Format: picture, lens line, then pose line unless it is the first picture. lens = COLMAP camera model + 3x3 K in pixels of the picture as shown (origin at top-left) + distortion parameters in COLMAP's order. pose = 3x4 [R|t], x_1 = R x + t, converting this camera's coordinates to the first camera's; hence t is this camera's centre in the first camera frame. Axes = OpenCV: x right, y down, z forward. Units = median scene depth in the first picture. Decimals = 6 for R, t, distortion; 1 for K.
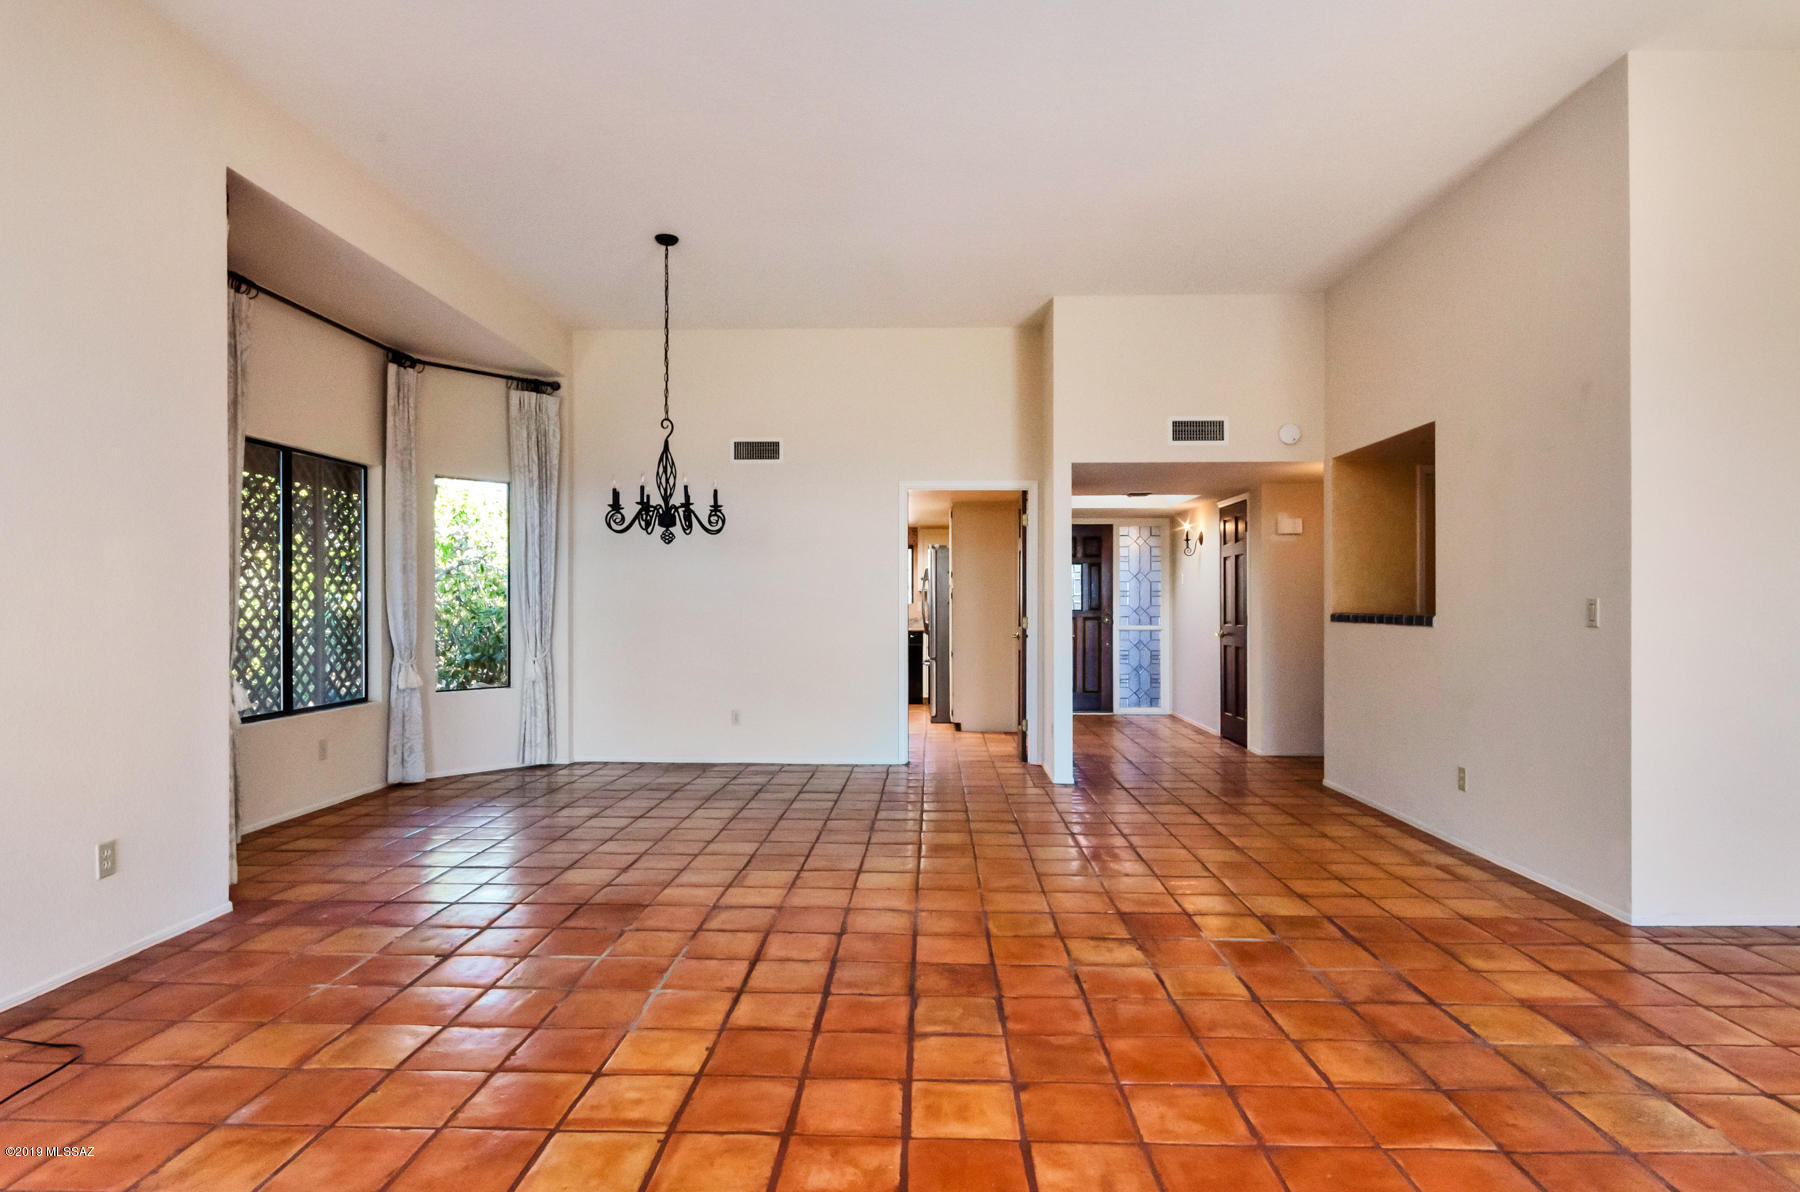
lens RADIAL K [[975.0, 0, 900.0], [0, 975.0, 596.0], [0, 0, 1]] dist [-0.002174, -0.000214]
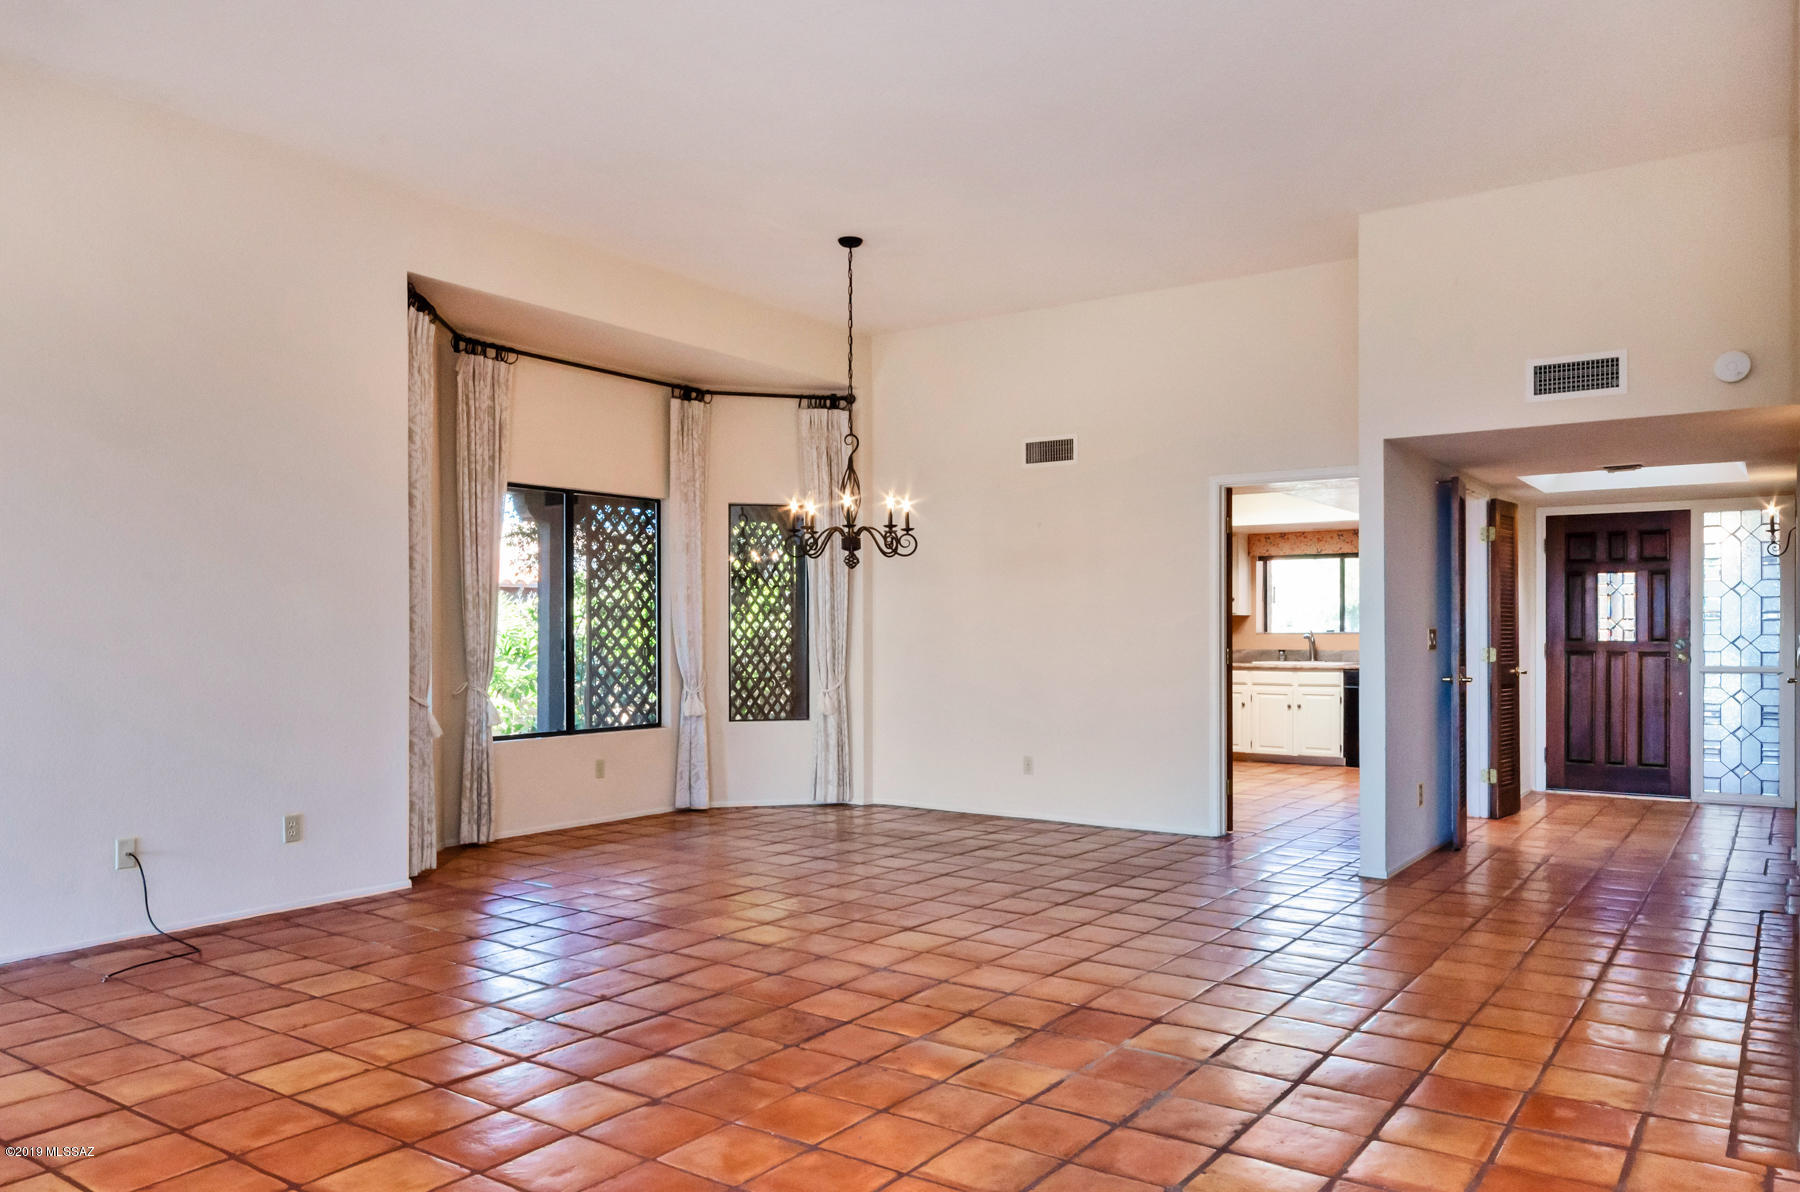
lens RADIAL K [[1271.8, 0, 909.5], [0, 1271.8, 627.7], [0, 0, 1]] dist [-0.003484, 0.000543]
pose [[0.839780, -0.002437, -0.542922, 0.466134], [0.005313, 0.999979, 0.003730, -0.001199], [0.542901, -0.006017, 0.839775, 0.009327]]
